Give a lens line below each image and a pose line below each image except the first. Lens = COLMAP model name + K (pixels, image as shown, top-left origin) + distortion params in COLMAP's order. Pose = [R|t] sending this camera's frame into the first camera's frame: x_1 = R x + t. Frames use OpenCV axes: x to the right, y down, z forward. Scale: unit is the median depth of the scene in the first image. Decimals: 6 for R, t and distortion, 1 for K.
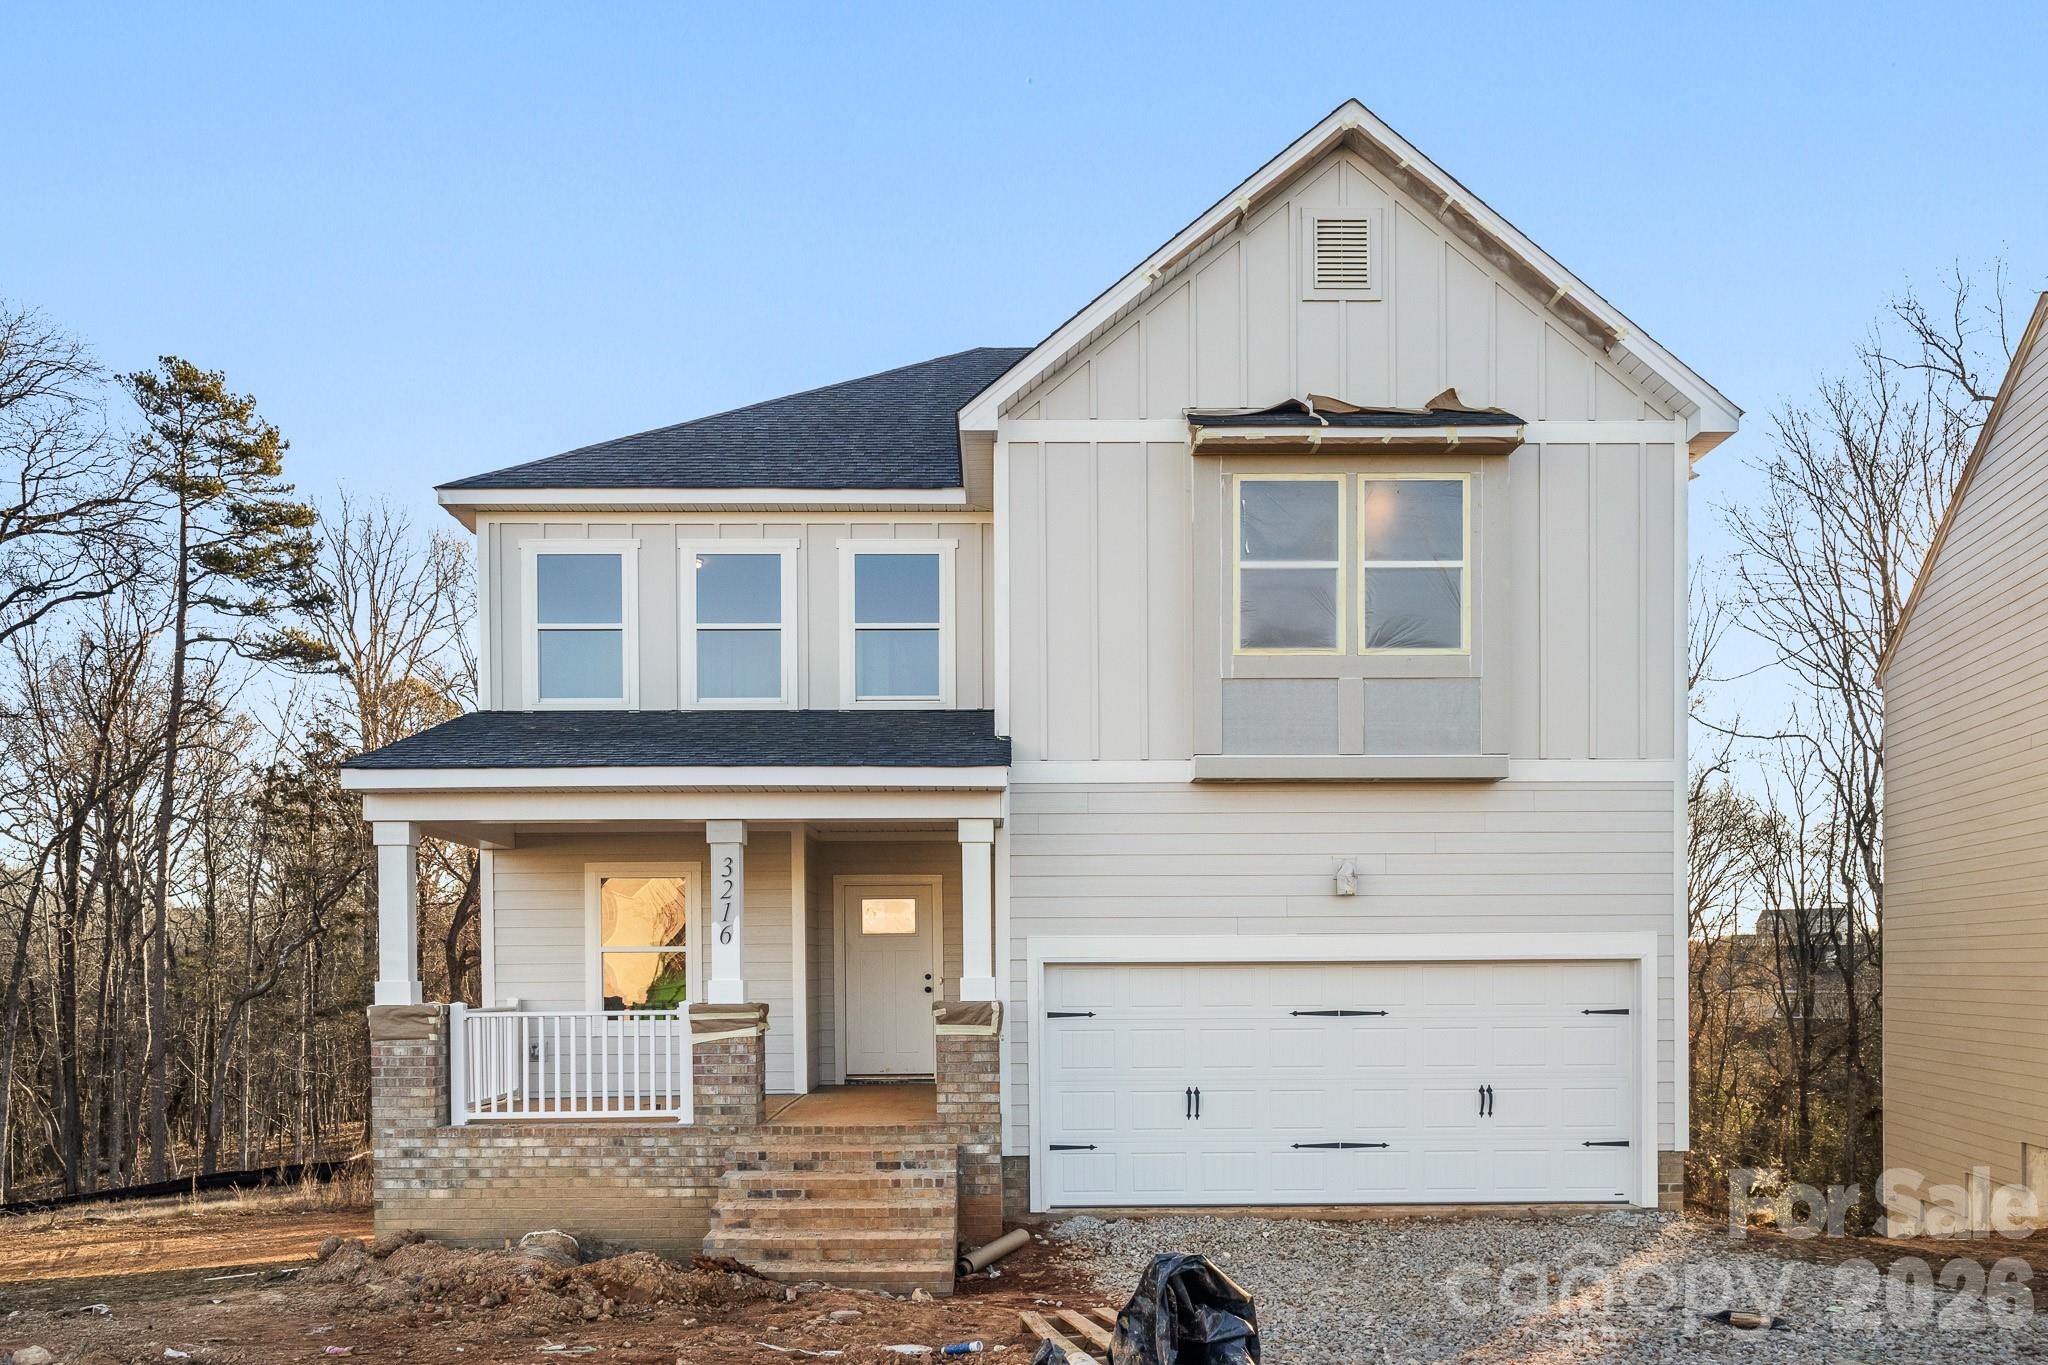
lens RADIAL K [[1627.9, 0, 1023.9], [0, 1627.9, 868.3], [0, 0, 1]] dist [-0.000686, 0.000899]
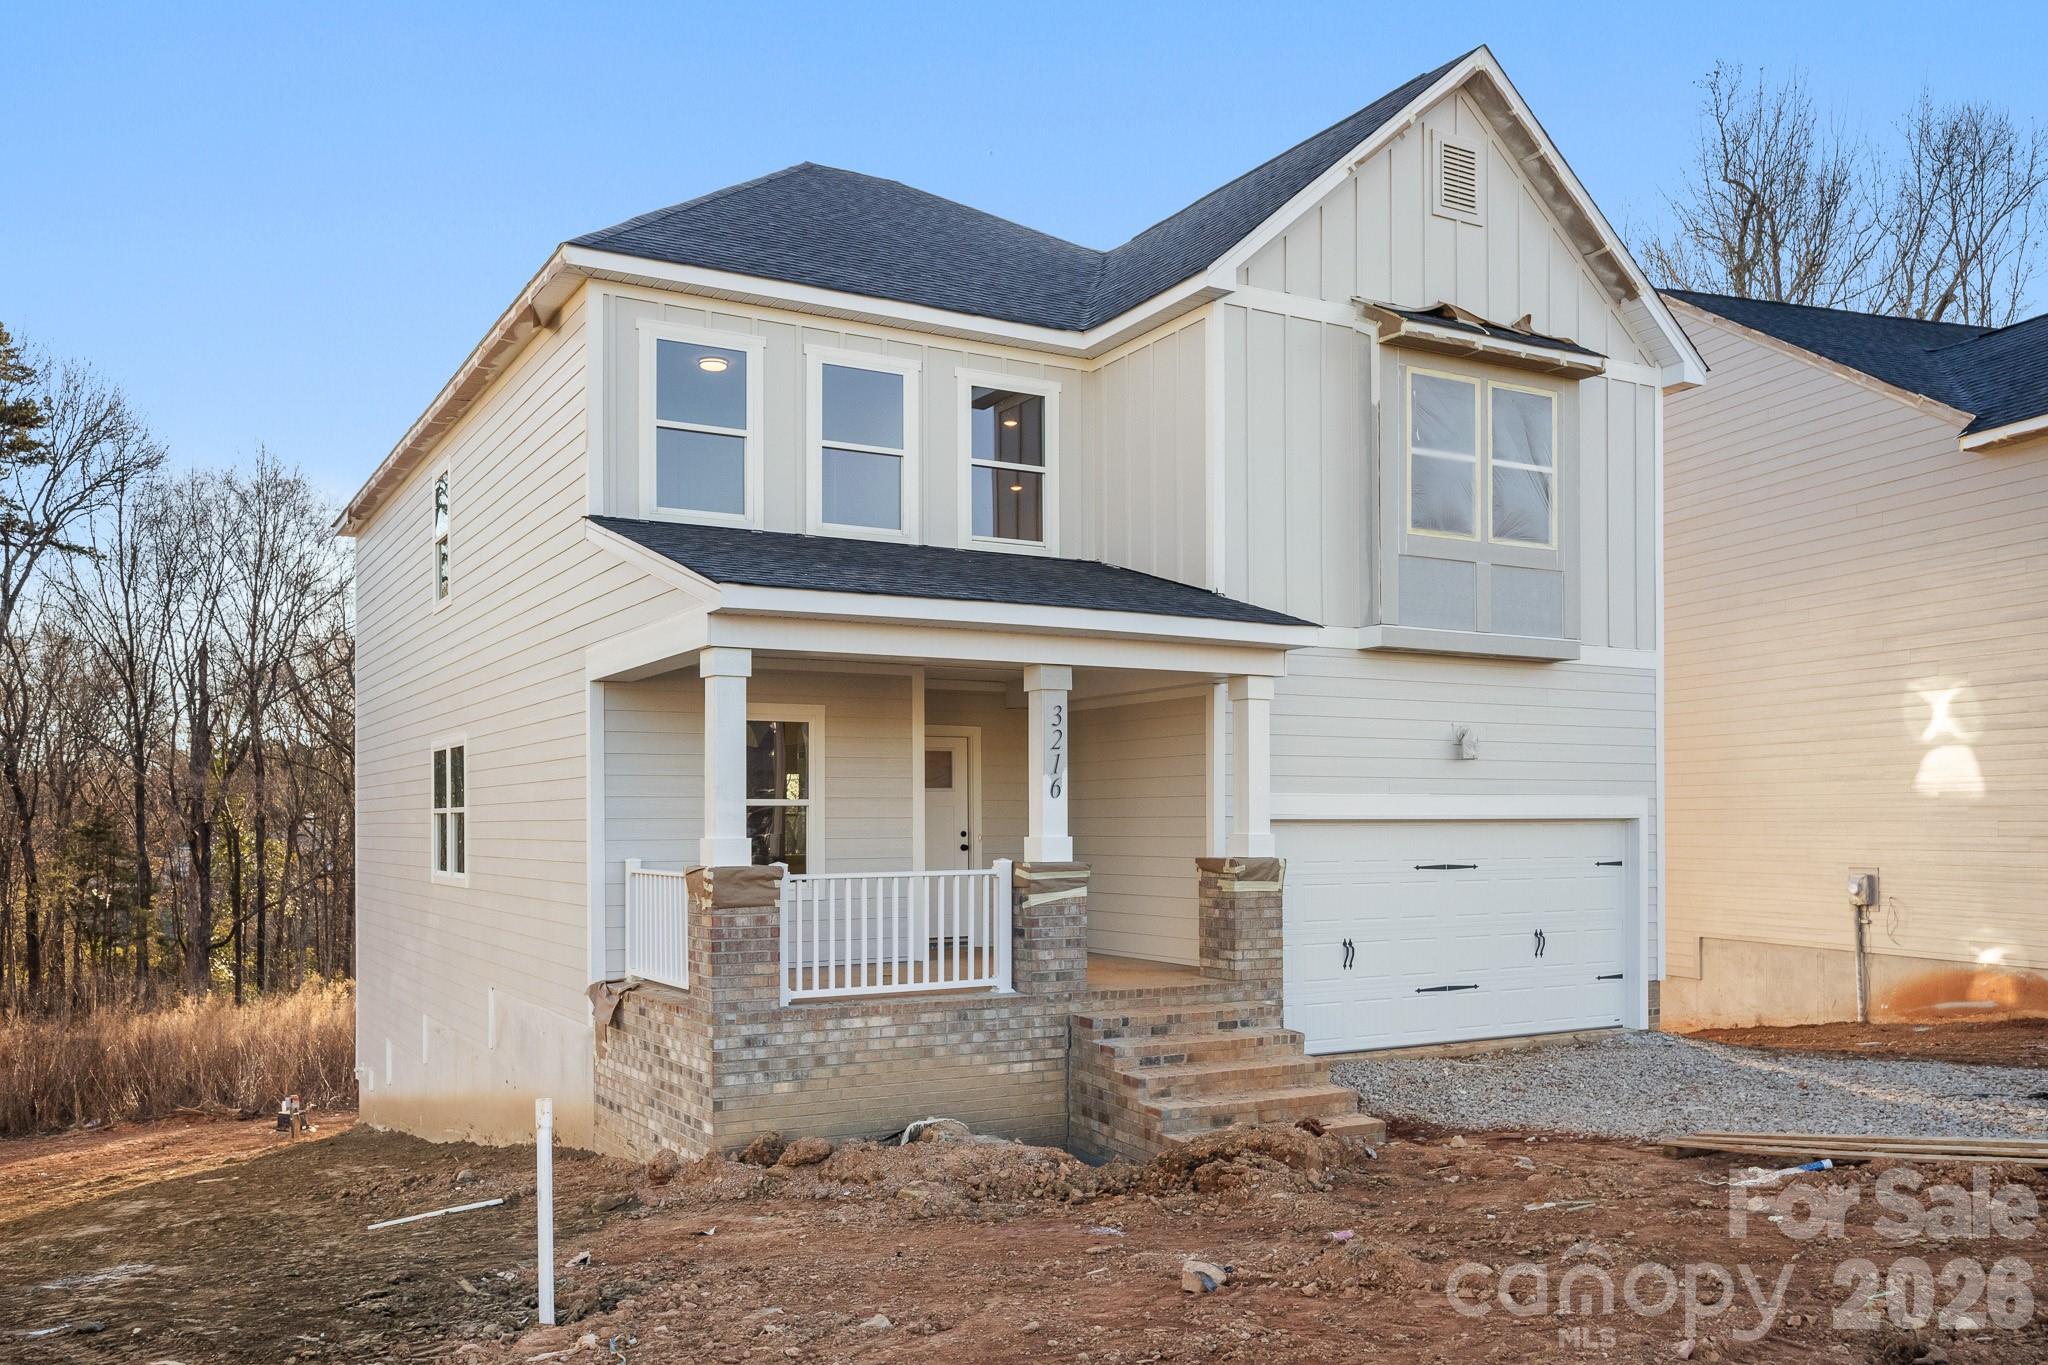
lens RADIAL K [[1708.6, 0, 1024.0], [0, 1708.6, 682.5], [0, 0, 1]] dist [0.004998, -0.000864]
pose [[0.870958, 0.043674, 0.489412, -0.683993], [-0.032249, 0.998975, -0.031755, 0.012008], [-0.490298, 0.011874, 0.871474, 0.152041]]
